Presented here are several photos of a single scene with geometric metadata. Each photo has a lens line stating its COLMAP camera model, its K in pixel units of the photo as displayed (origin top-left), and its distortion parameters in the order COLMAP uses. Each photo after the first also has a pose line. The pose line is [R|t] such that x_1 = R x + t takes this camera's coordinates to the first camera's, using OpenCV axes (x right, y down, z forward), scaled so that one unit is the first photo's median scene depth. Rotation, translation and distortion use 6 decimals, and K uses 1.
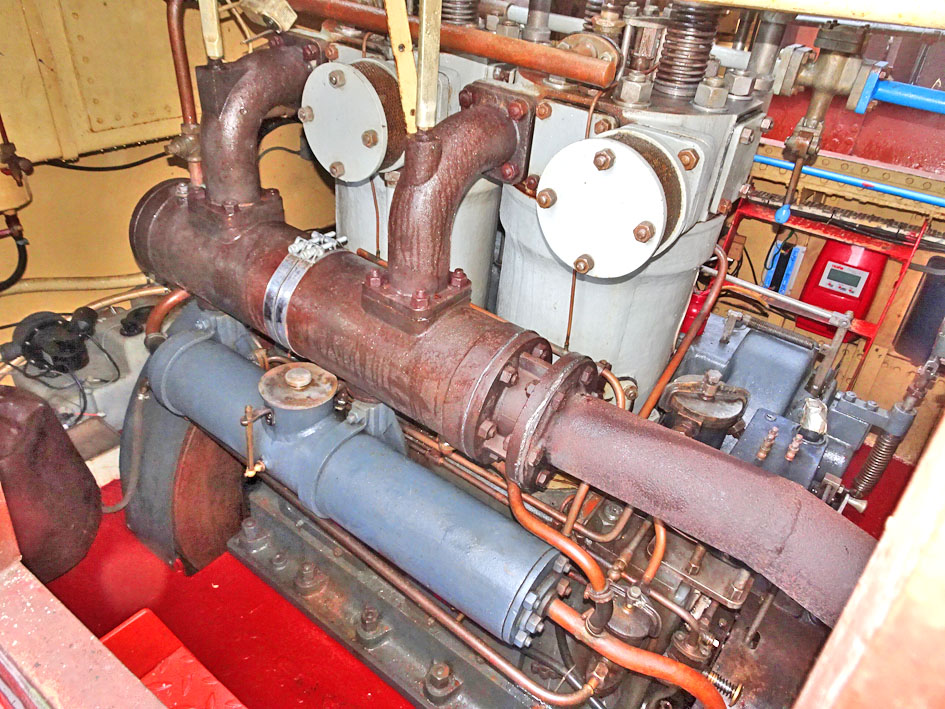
lens RADIAL K [[669.0, 0, 472.5], [0, 669.0, 324.0], [0, 0, 1]] dist [0.073258, -0.036791]
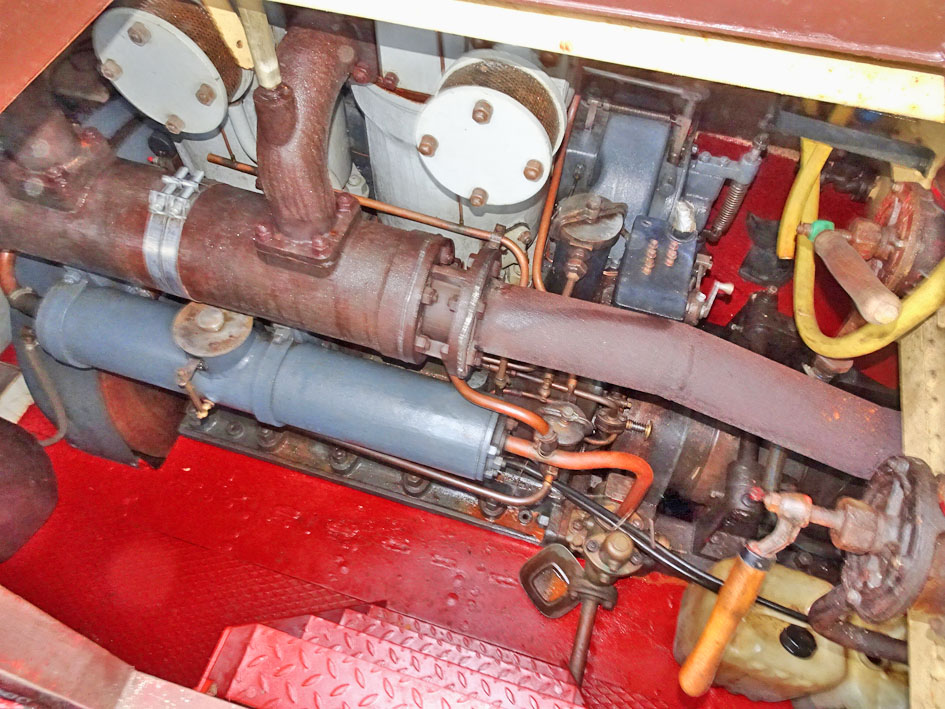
lens RADIAL K [[667.5, 0, 472.5], [0, 667.5, 354.5], [0, 0, 1]] dist [0.041286, 0.000921]
pose [[0.942728, -0.314333, 0.111614, -0.023574], [0.243432, 0.877104, 0.414041, -0.221629], [-0.228044, -0.363158, 0.903389, -0.007651]]
